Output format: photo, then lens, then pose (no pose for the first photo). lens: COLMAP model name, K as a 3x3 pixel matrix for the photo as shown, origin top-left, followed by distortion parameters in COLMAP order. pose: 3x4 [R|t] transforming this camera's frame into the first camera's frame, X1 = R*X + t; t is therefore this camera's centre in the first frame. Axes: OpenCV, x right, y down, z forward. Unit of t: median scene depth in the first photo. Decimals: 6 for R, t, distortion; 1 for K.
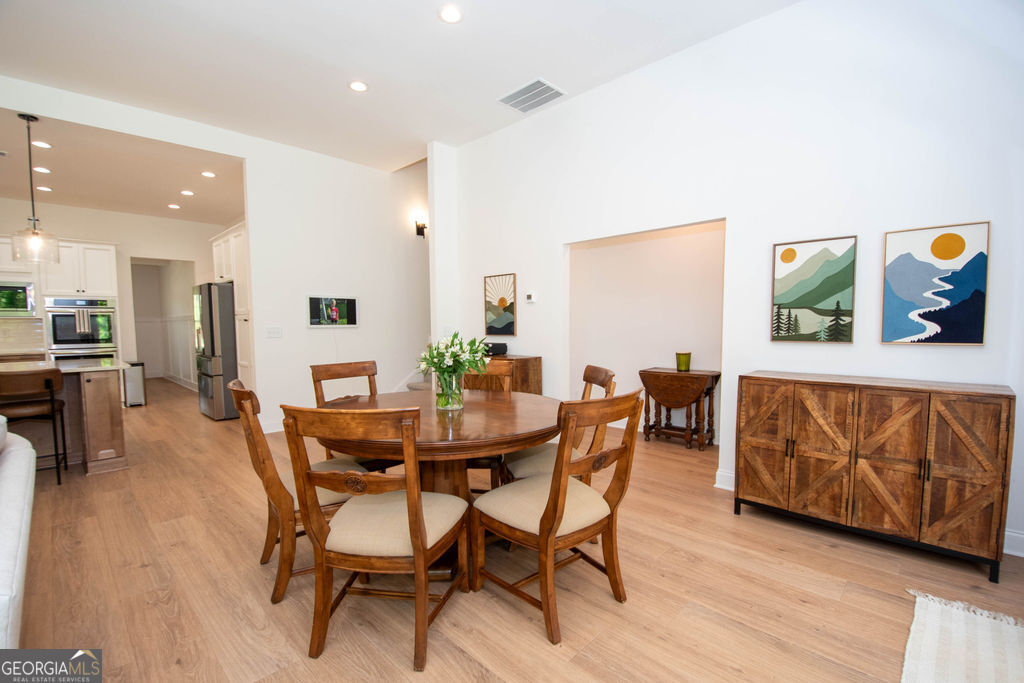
lens RADIAL K [[447.6, 0, 516.1], [0, 447.6, 355.7], [0, 0, 1]] dist [0.008894, -0.020640]
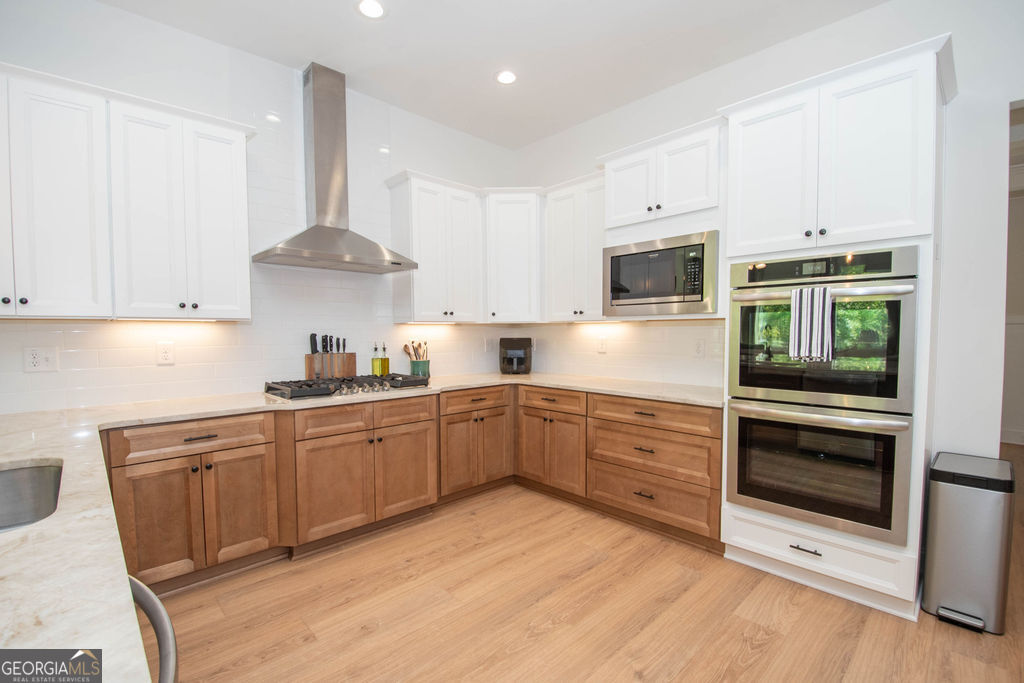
lens RADIAL K [[444.8, 0, 509.4], [0, 444.8, 352.6], [0, 0, 1]] dist [0.001233, -0.009973]
pose [[-0.043667, 0.049743, -0.997807, -1.381334], [-0.068321, 0.996273, 0.052656, -0.128173], [0.996707, 0.070471, -0.040106, 1.718180]]
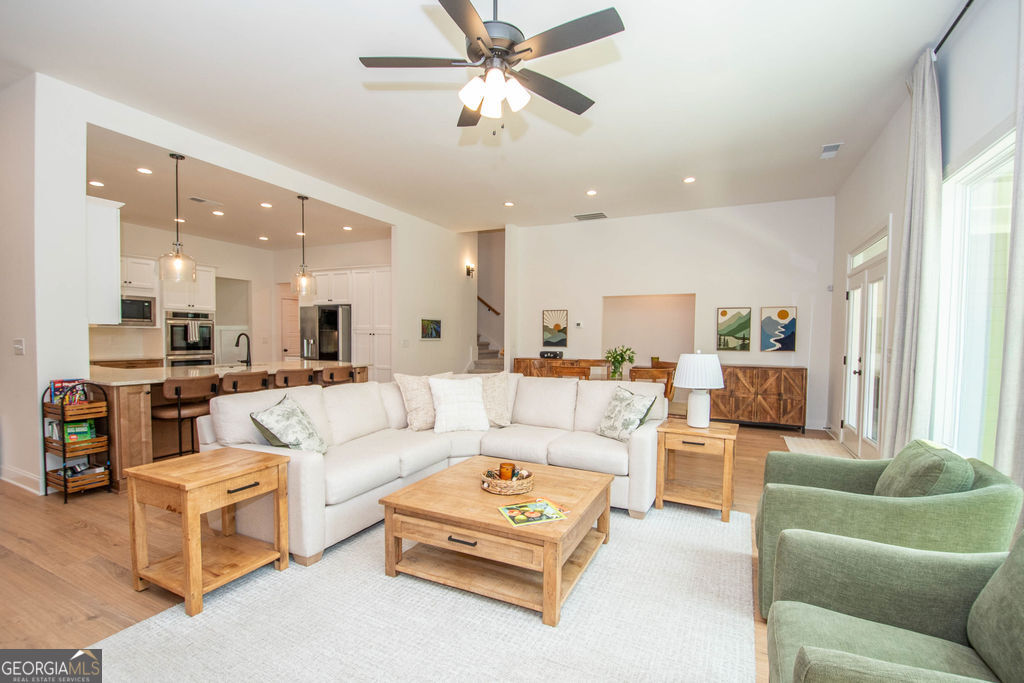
lens RADIAL K [[452.9, 0, 511.5], [0, 452.9, 353.7], [0, 0, 1]] dist [0.012703, -0.019917]
pose [[0.949681, 0.003843, 0.313196, -1.190793], [0.005882, 0.999530, -0.030098, 0.049637], [-0.313164, 0.030426, 0.949211, -0.892648]]
